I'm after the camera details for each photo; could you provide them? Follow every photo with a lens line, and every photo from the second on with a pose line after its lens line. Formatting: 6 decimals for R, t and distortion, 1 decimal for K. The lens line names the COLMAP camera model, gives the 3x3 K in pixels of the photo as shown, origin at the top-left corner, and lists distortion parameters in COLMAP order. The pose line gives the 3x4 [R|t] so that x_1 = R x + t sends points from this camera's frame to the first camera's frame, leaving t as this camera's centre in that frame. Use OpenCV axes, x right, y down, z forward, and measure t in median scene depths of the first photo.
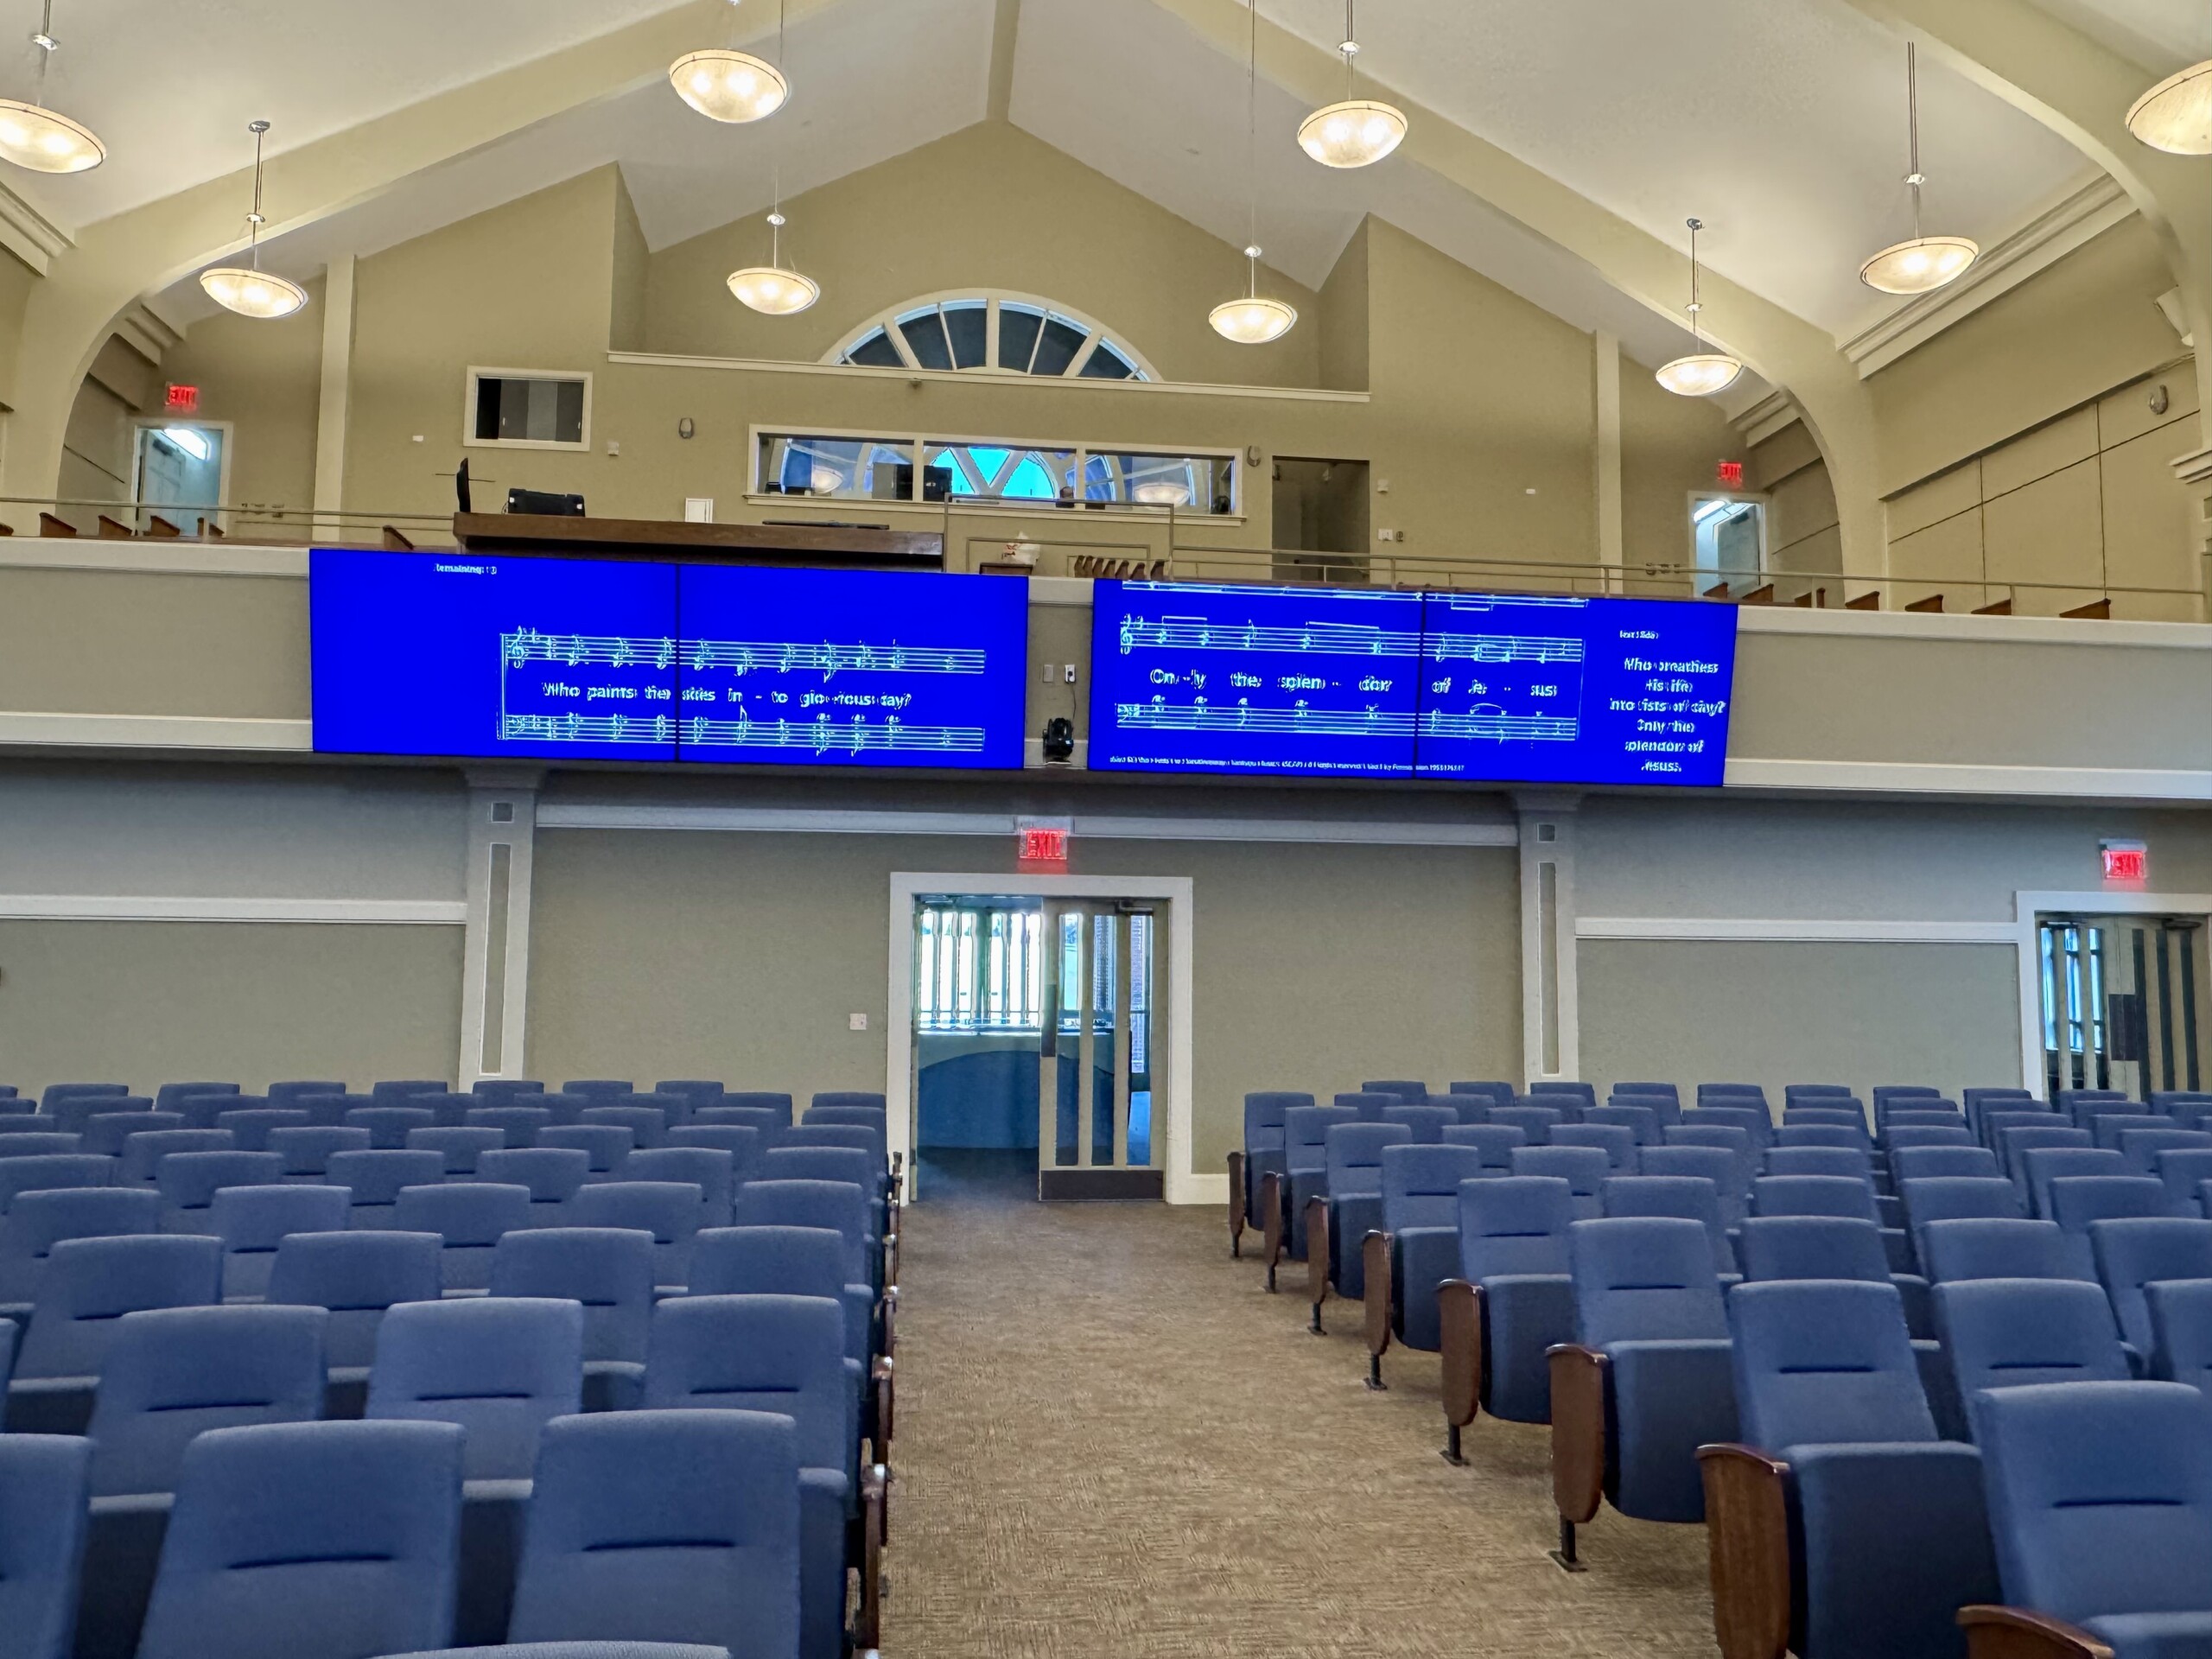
lens RADIAL K [[1521.6, 0, 1106.0], [0, 1521.6, 829.5], [0, 0, 1]] dist [-0.000373, 0.001402]
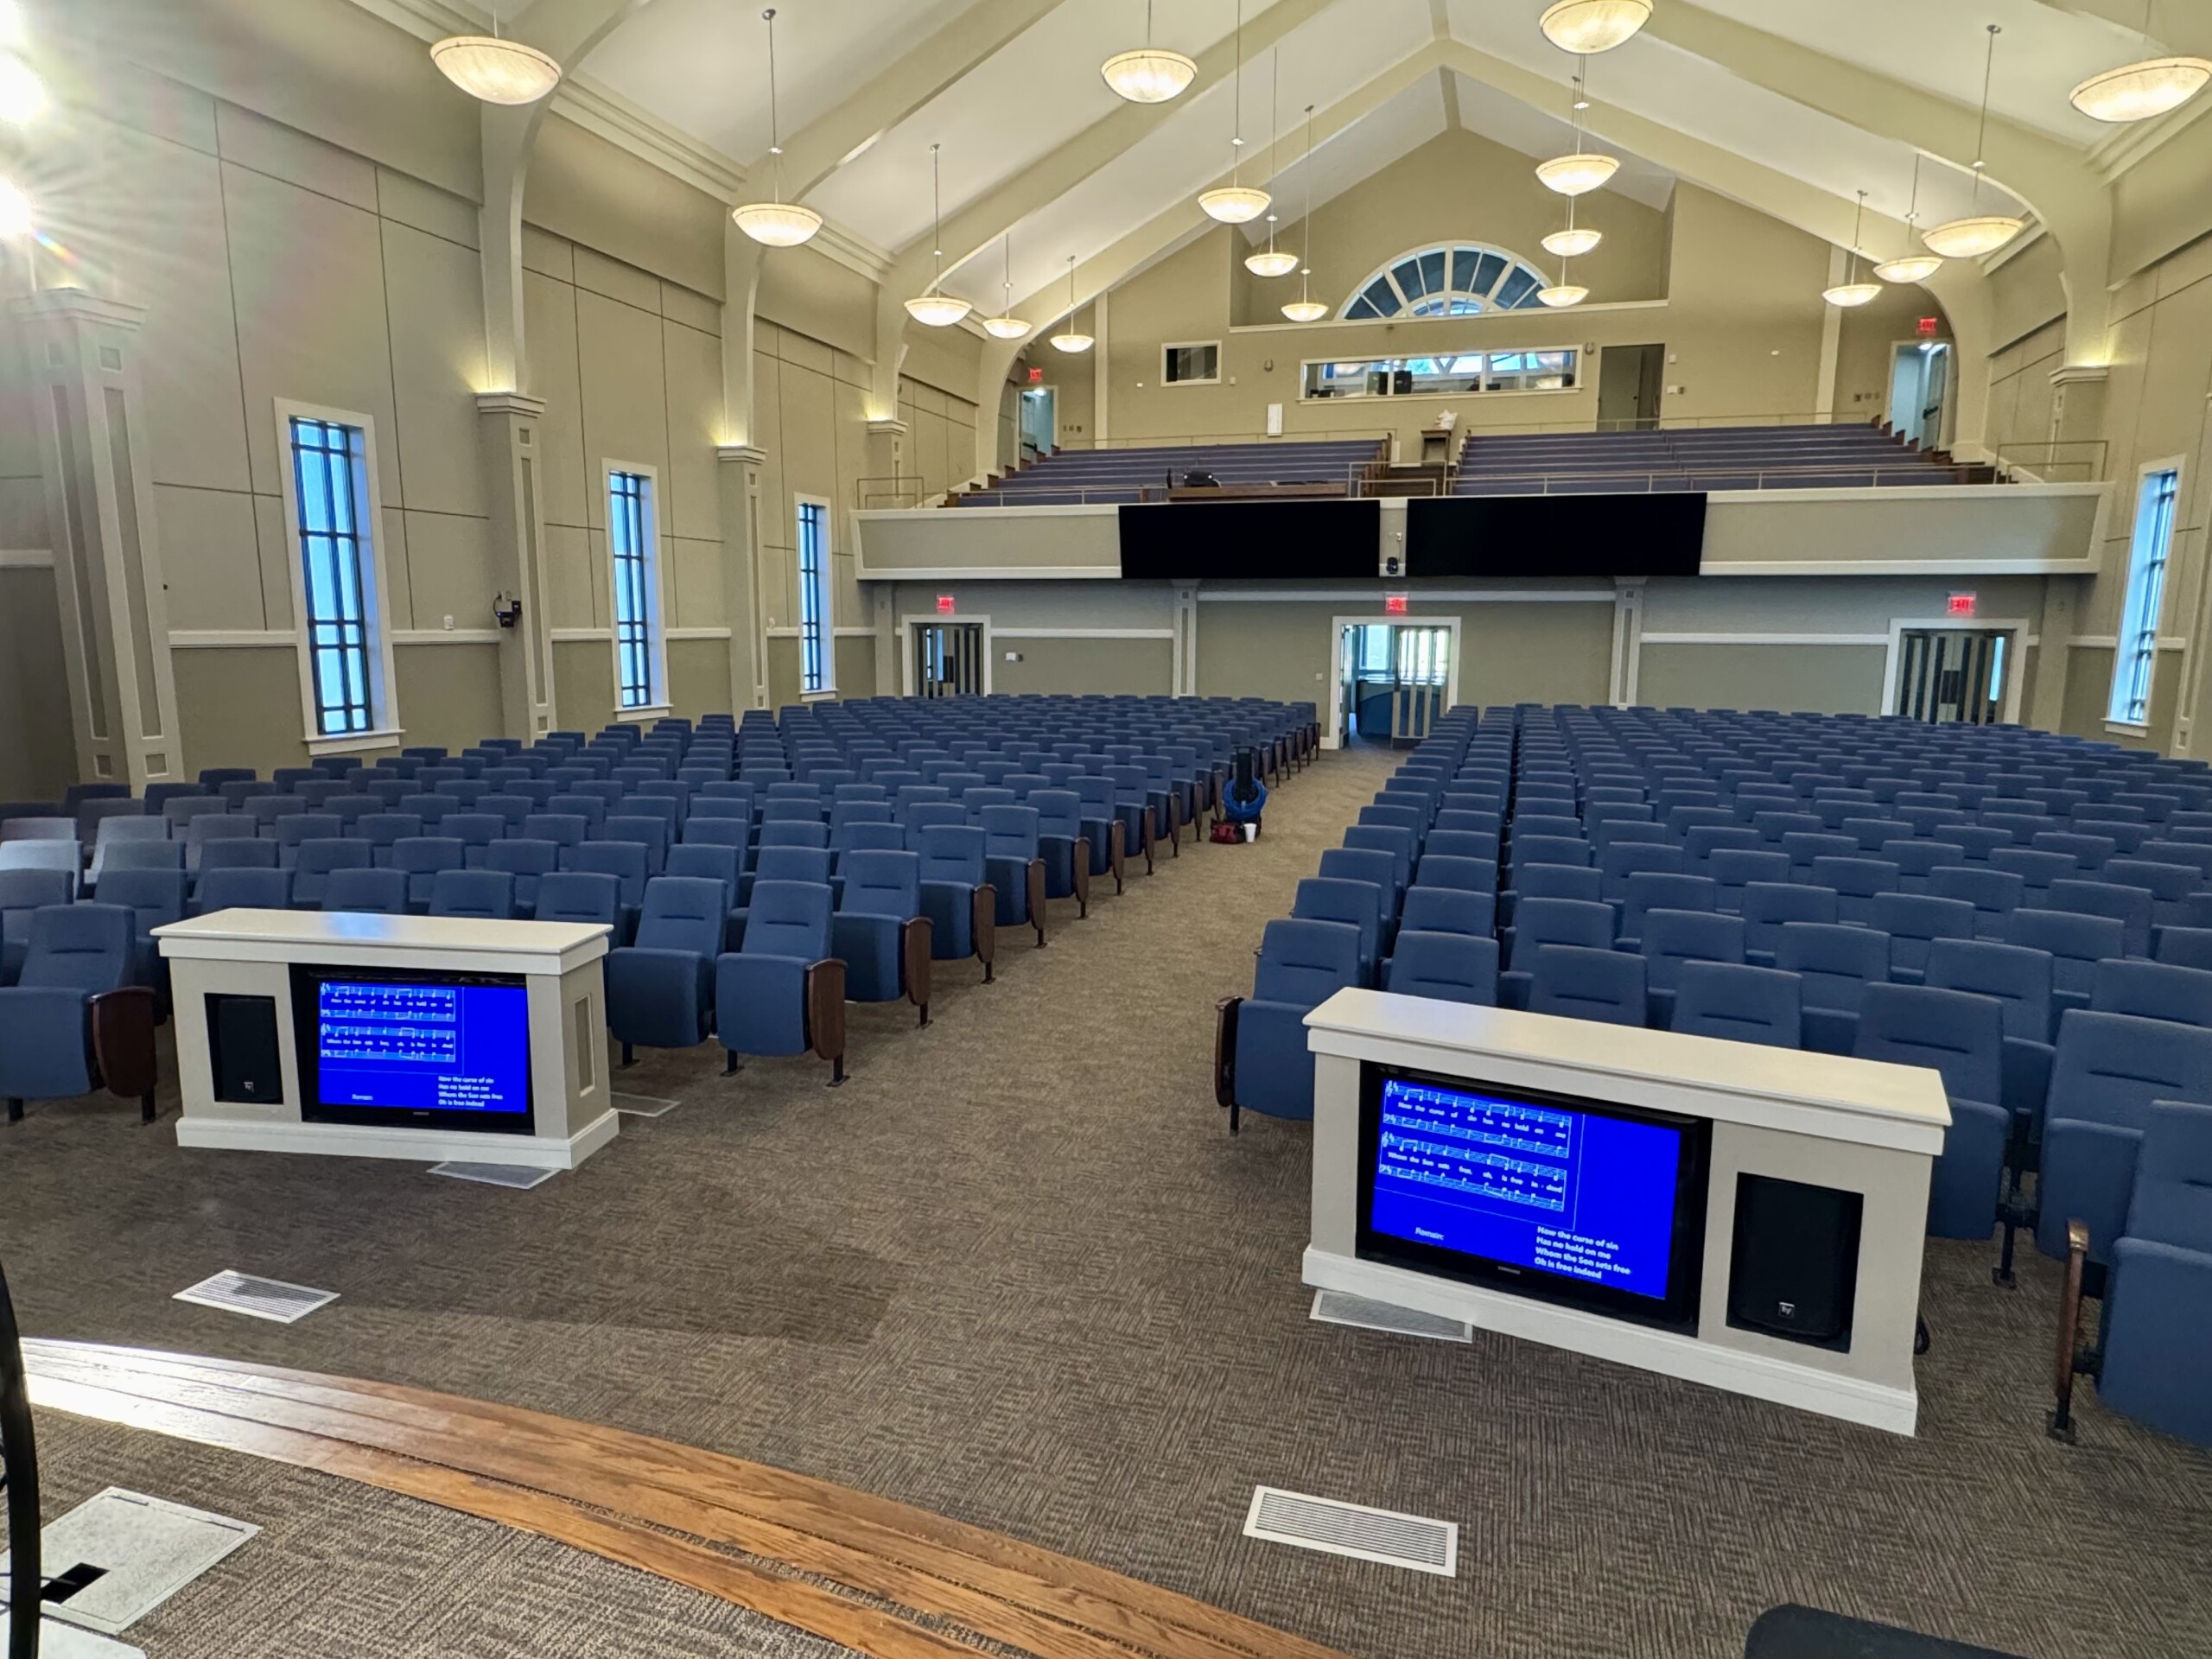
lens RADIAL K [[1287.1, 0, 1106.0], [0, 1287.1, 829.5], [0, 0, 1]] dist [0.001106, 0.000546]
pose [[0.907096, 0.062105, -0.416316, 0.252478], [0.039365, 0.972204, 0.230803, -0.079961], [0.419078, -0.225748, 0.879438, -0.648222]]
